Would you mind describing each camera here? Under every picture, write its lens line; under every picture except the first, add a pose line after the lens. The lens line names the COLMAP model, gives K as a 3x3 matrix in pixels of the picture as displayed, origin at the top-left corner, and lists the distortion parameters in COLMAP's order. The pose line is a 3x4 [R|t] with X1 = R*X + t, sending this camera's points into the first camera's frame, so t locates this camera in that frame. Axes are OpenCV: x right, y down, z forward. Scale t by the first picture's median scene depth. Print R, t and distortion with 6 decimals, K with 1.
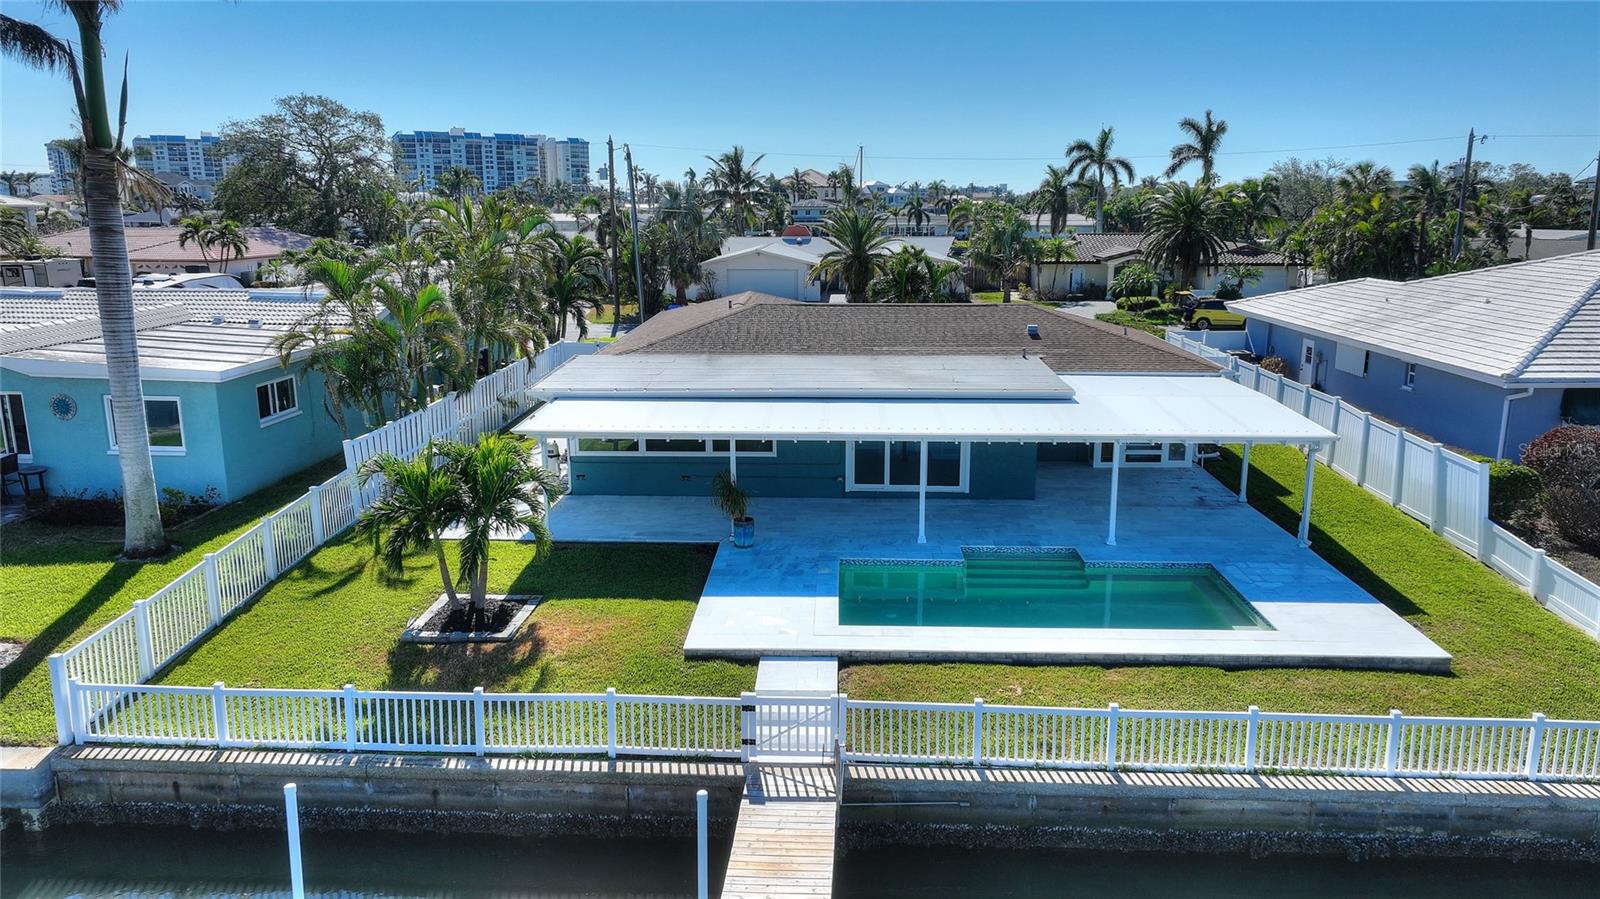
lens RADIAL K [[1124.8, 0, 807.7], [0, 1124.8, 445.1], [0, 0, 1]] dist [0.004897, 0.007547]
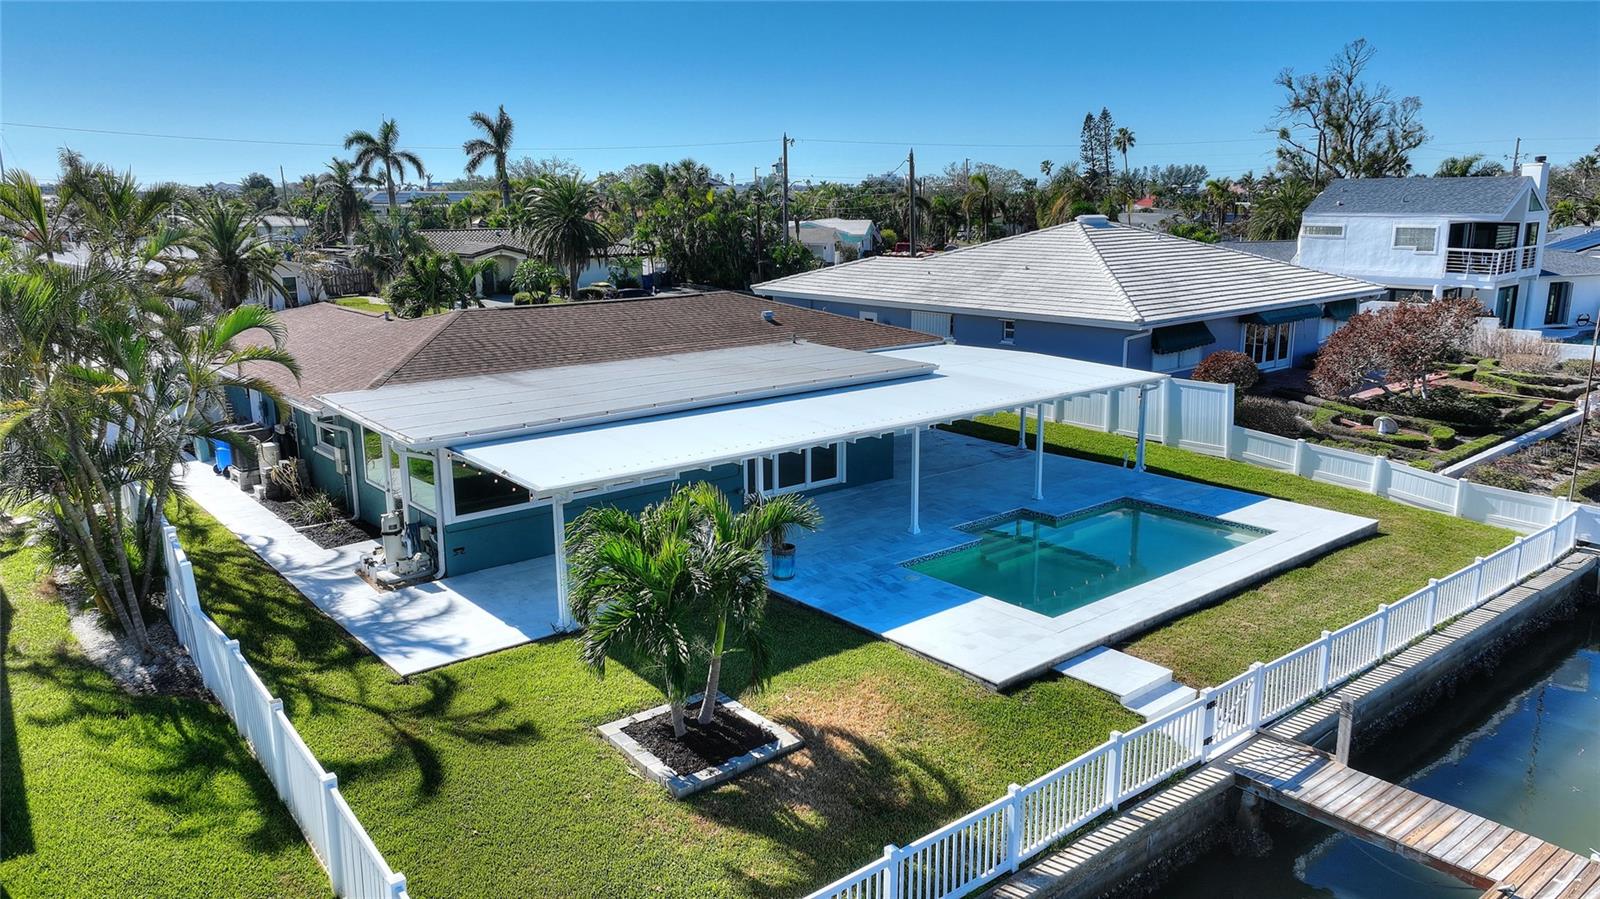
lens RADIAL K [[1124.8, 0, 807.7], [0, 1124.8, 445.1], [0, 0, 1]] dist [0.004897, 0.007547]
pose [[0.739847, -0.147607, 0.656383, -0.539409], [0.148261, 0.987421, 0.054937, -0.049731], [-0.656235, 0.056670, 0.752425, 0.304929]]
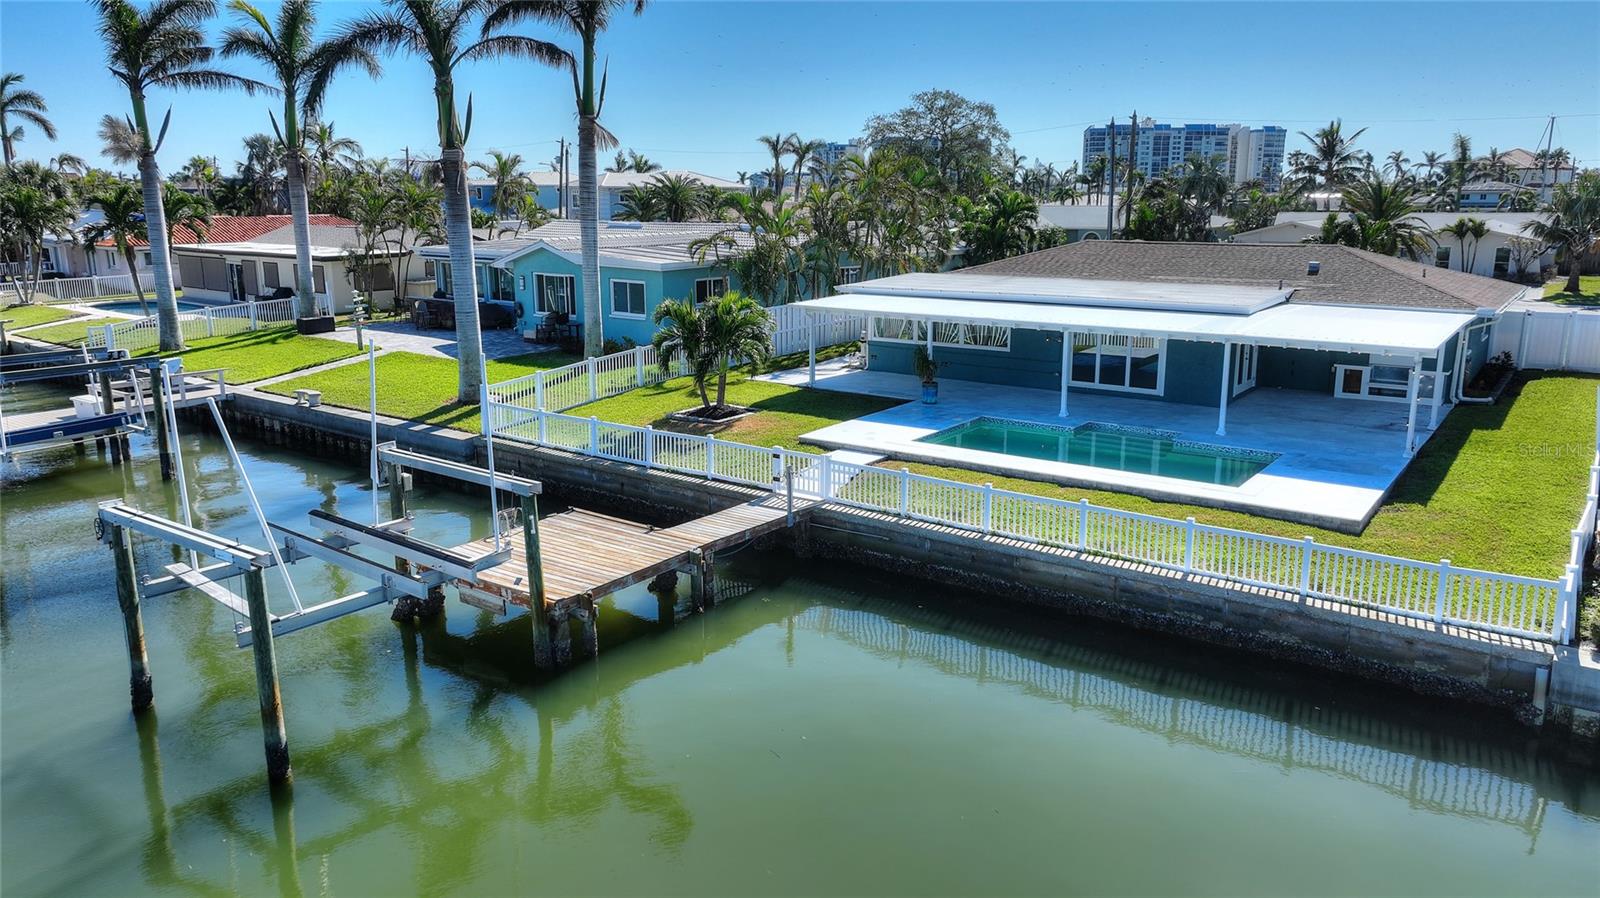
lens RADIAL K [[1124.8, 0, 807.7], [0, 1124.8, 444.6], [0, 0, 1]] dist [0.004897, 0.007547]
pose [[0.829848, 0.120173, -0.544895, 0.495943], [-0.117663, 0.992262, 0.039642, 0.093008], [0.545442, 0.031217, 0.837567, -0.157149]]
